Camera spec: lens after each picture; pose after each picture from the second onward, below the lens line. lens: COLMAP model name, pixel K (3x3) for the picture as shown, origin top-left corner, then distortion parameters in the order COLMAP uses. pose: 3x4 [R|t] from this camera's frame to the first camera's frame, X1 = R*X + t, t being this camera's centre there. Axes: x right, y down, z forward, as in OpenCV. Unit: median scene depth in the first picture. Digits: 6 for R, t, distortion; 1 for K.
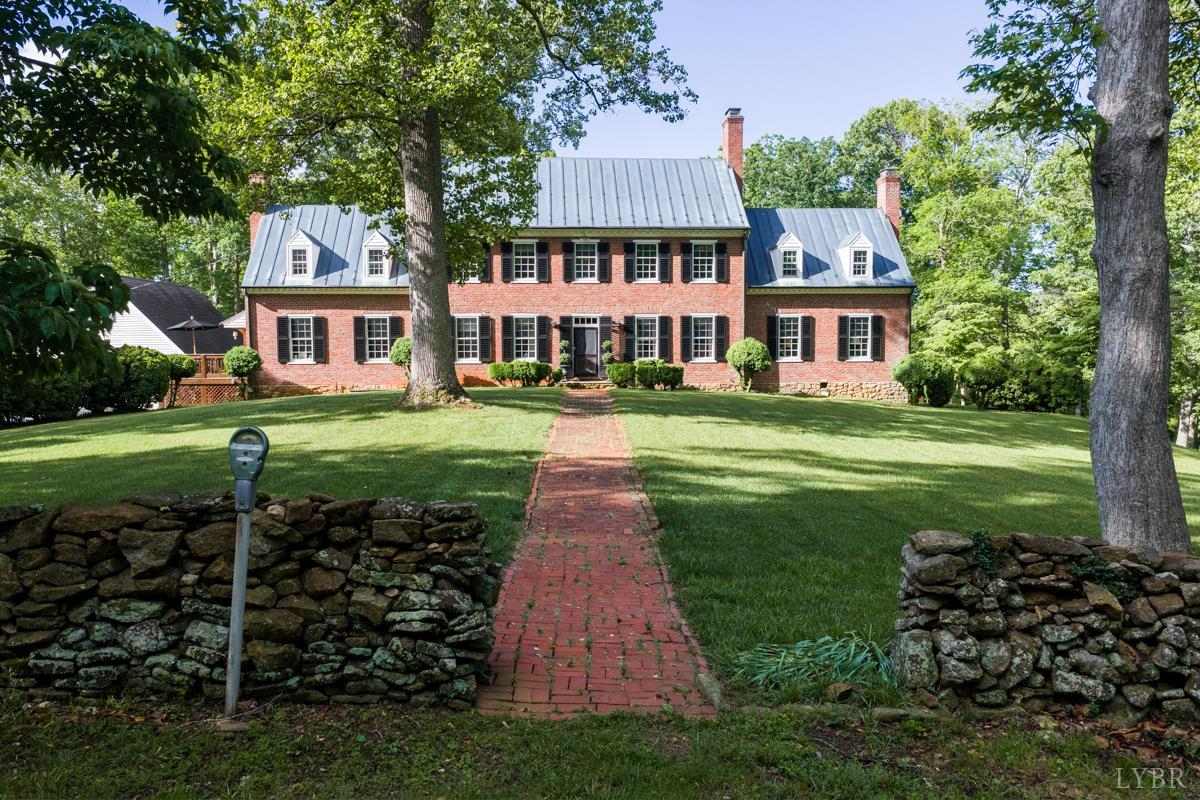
lens RADIAL K [[982.9, 0, 601.5], [0, 982.9, 396.8], [0, 0, 1]] dist [0.018288, -0.023431]
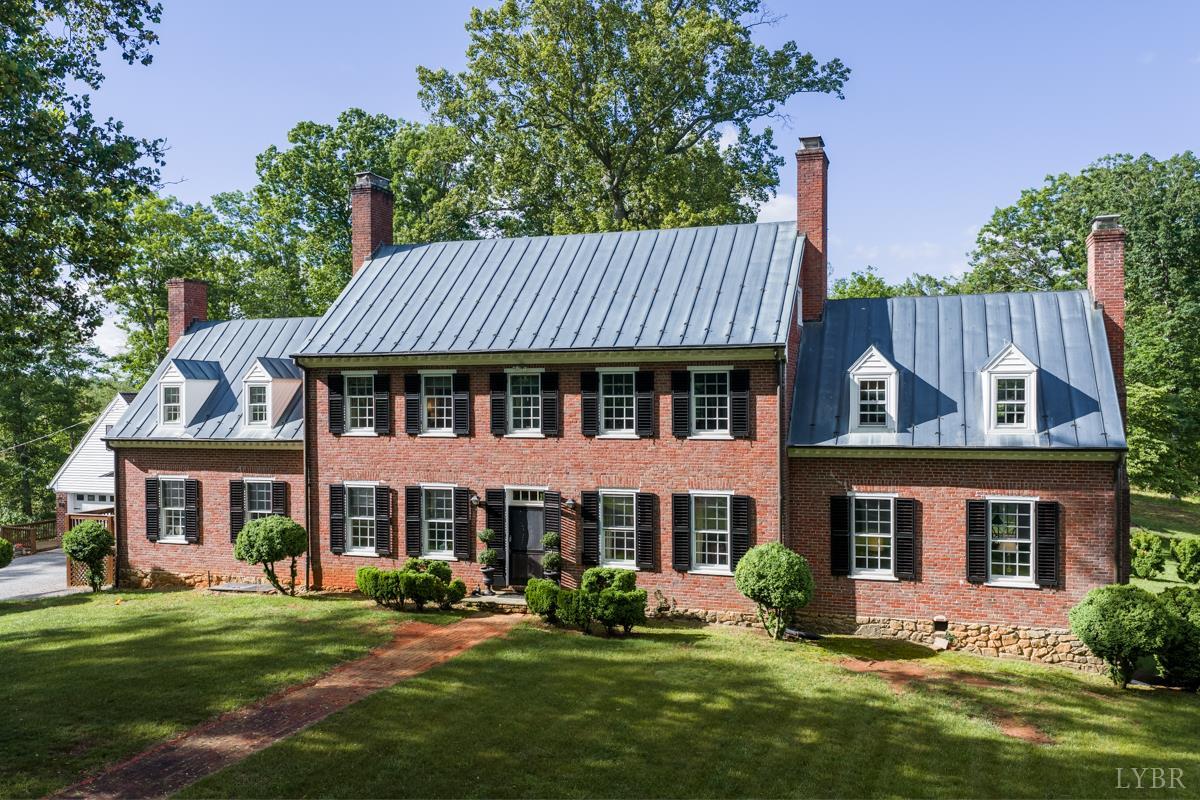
lens RADIAL K [[982.9, 0, 598.8], [0, 982.9, 404.2], [0, 0, 1]] dist [0.018288, -0.023431]
pose [[0.921972, 0.002934, -0.387244, 0.269910], [-0.017361, 0.999279, -0.033764, -0.115575], [0.386866, 0.037852, 0.921359, 0.433466]]
